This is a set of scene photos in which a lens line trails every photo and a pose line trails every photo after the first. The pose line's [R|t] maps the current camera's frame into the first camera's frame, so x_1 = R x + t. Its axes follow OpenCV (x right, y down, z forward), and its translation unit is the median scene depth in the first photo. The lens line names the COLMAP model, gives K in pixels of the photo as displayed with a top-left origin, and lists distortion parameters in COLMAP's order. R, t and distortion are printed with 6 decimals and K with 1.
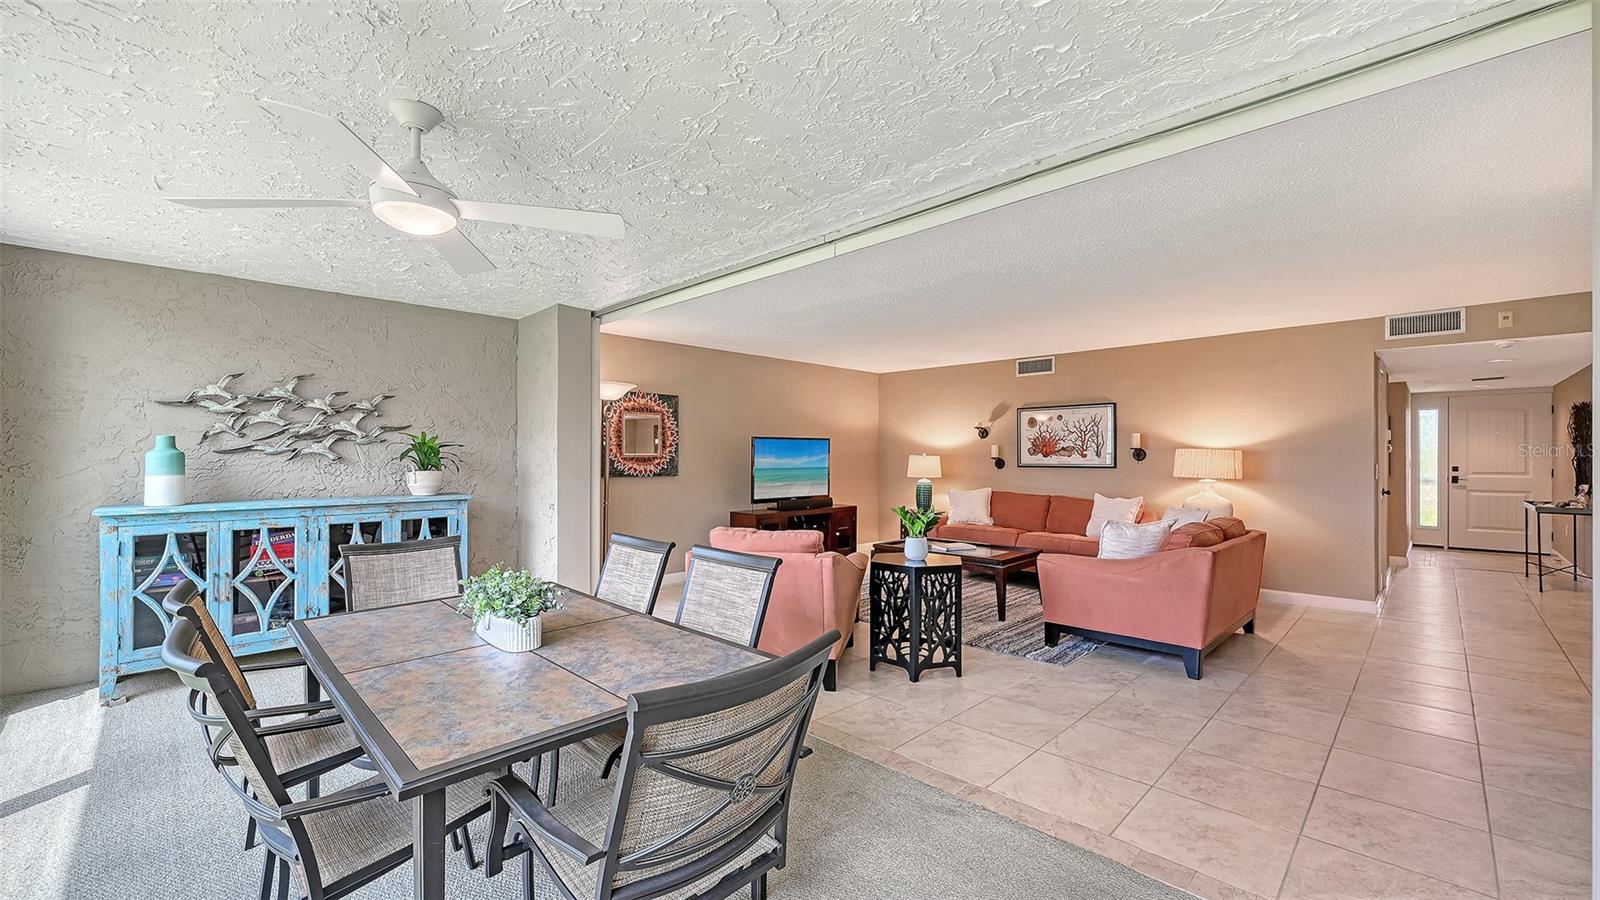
lens RADIAL K [[640.6, 0, 808.5], [0, 640.6, 450.7], [0, 0, 1]] dist [0.001988, 0.000414]
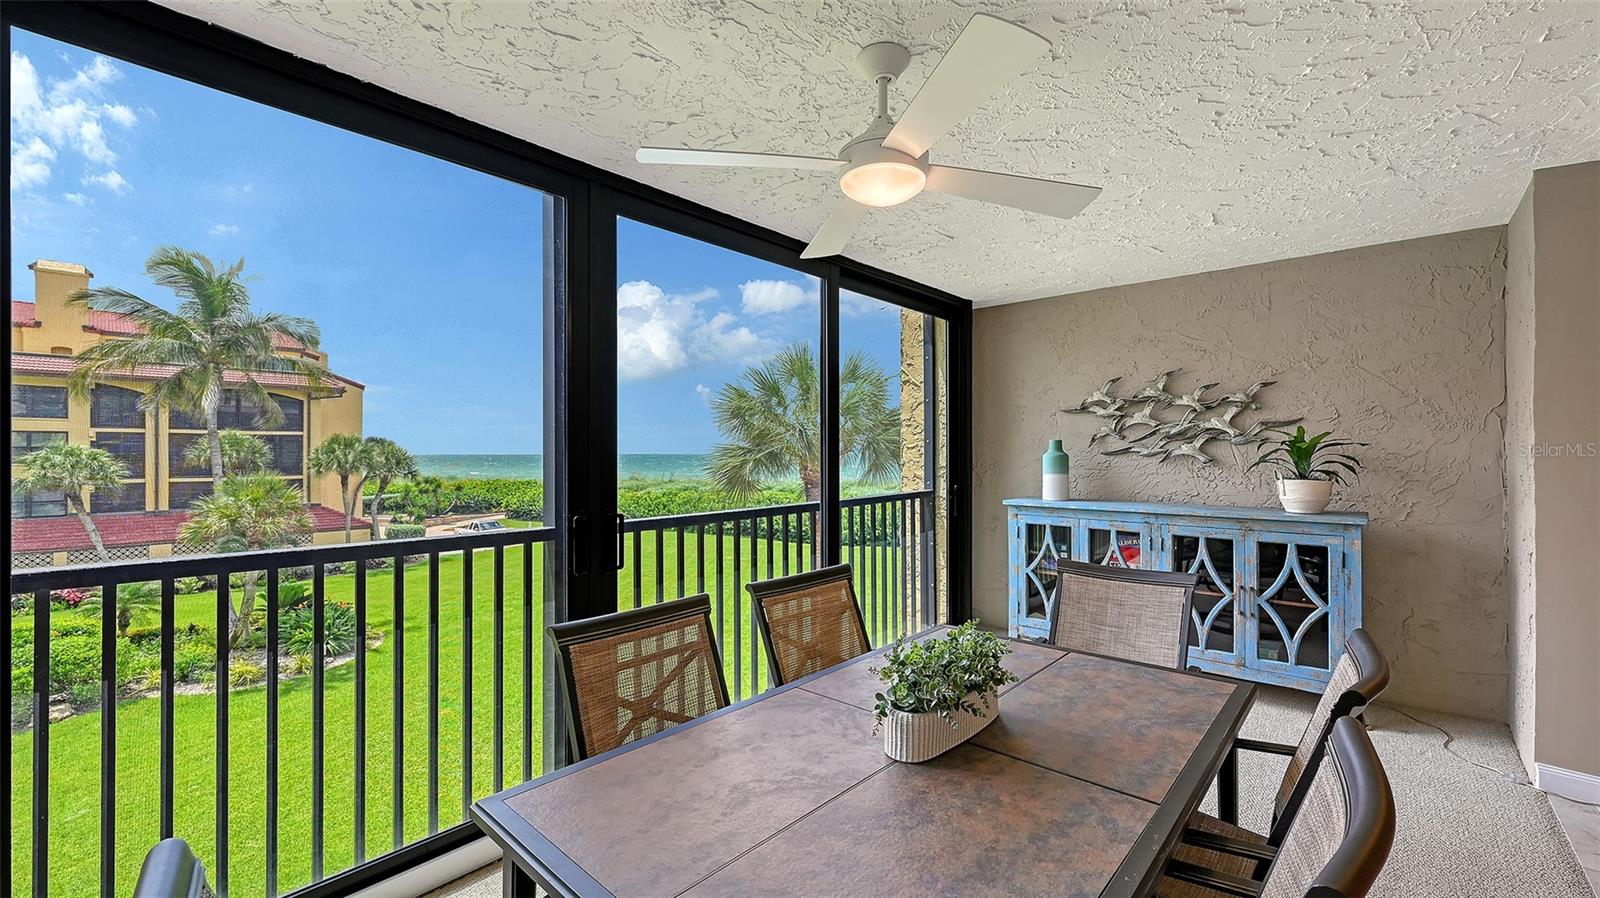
lens RADIAL K [[640.6, 0, 808.5], [0, 640.6, 449.7], [0, 0, 1]] dist [0.001988, 0.000414]
pose [[0.050984, -0.001522, -0.998698, 0.079954], [0.008681, 0.999962, -0.001081, -0.005032], [0.998662, -0.008615, 0.050995, 0.297736]]
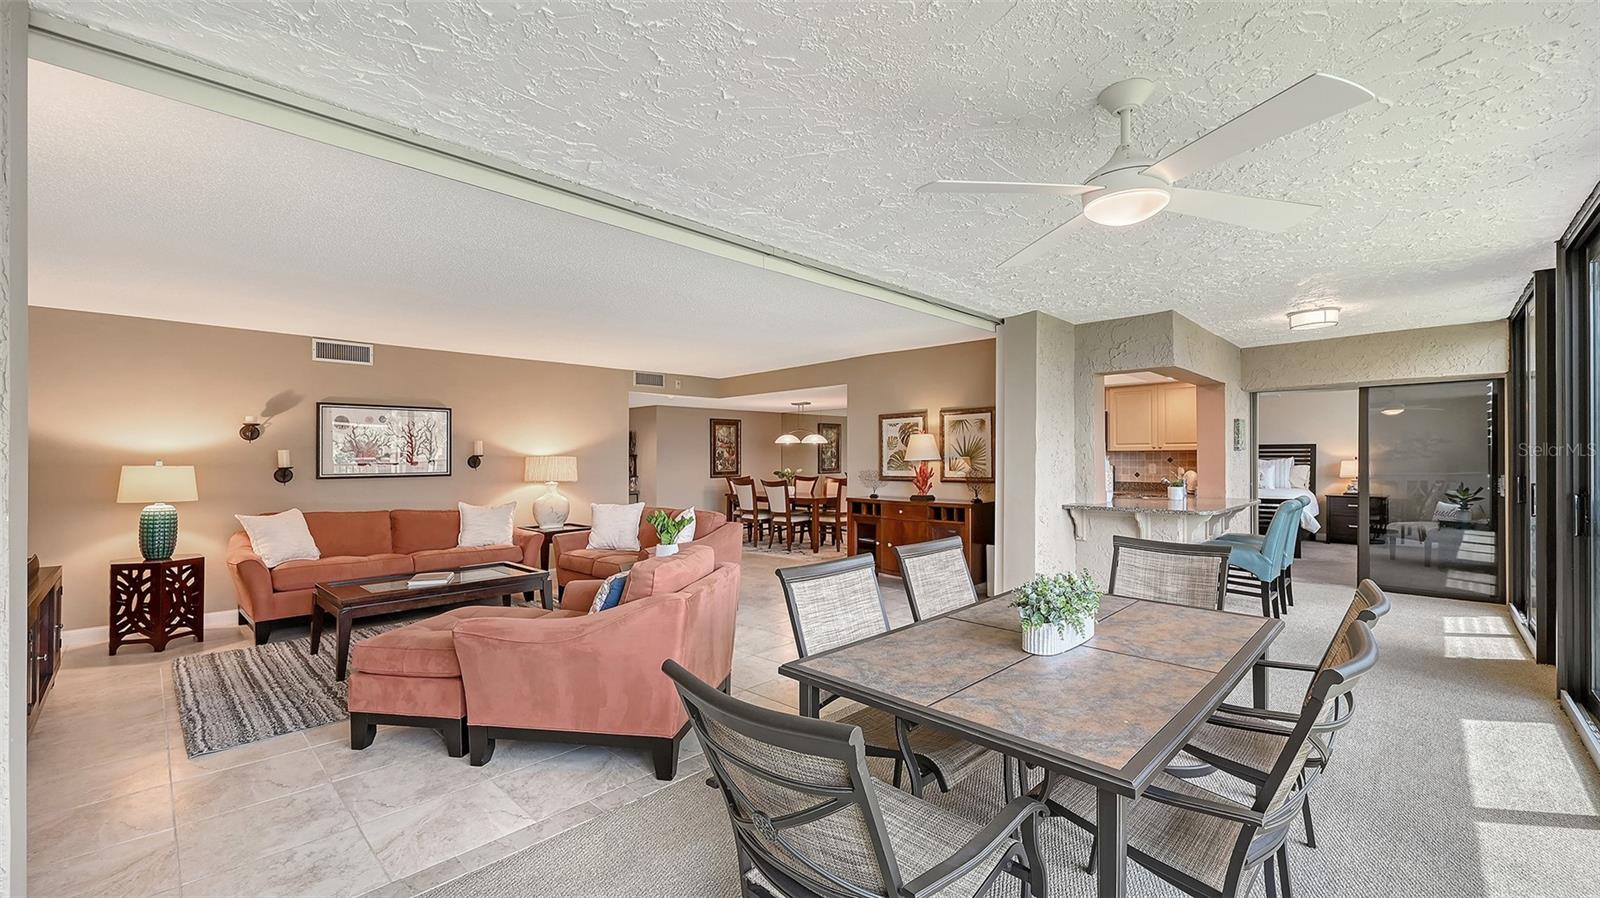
lens RADIAL K [[642.3, 0, 806.2], [0, 642.3, 462.6], [0, 0, 1]] dist [0.000529, 0.000094]
pose [[-0.007487, -0.005150, 0.999959, -0.537652], [-0.001315, 0.999986, 0.005140, 0.001674], [-0.999971, -0.001276, -0.007493, 0.511751]]
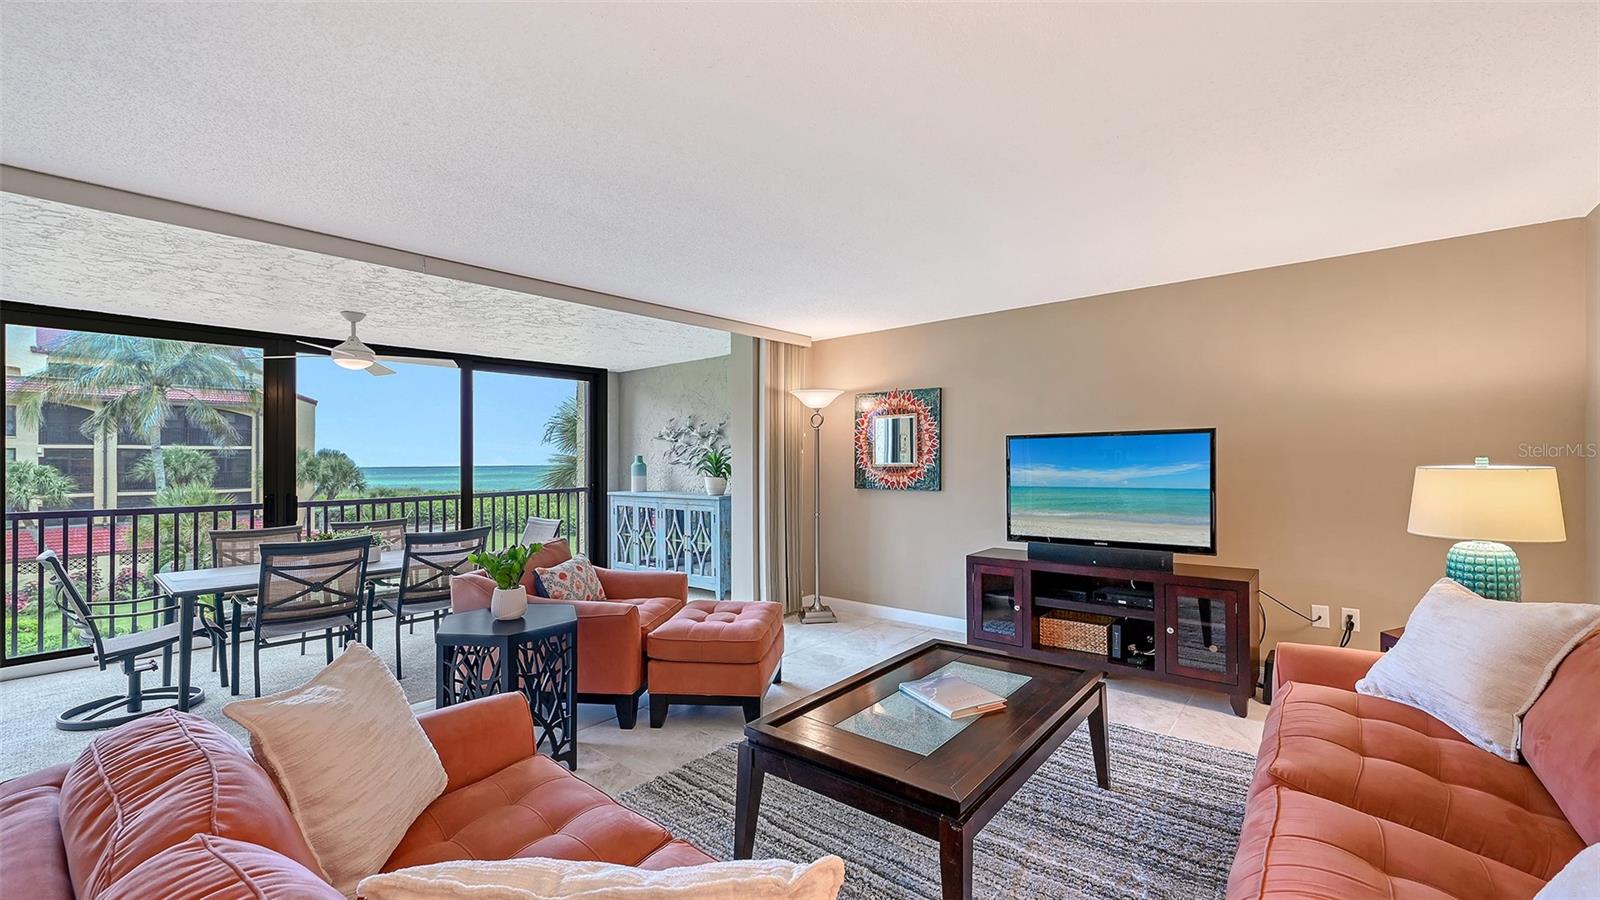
lens RADIAL K [[638.9, 0, 826.6], [0, 638.9, 453.3], [0, 0, 1]] dist [-0.001649, -0.000609]
pose [[0.099654, -0.010280, -0.994969, 0.580109], [0.017327, 0.999813, -0.008594, -0.002267], [0.994871, -0.016384, 0.099813, 0.824052]]
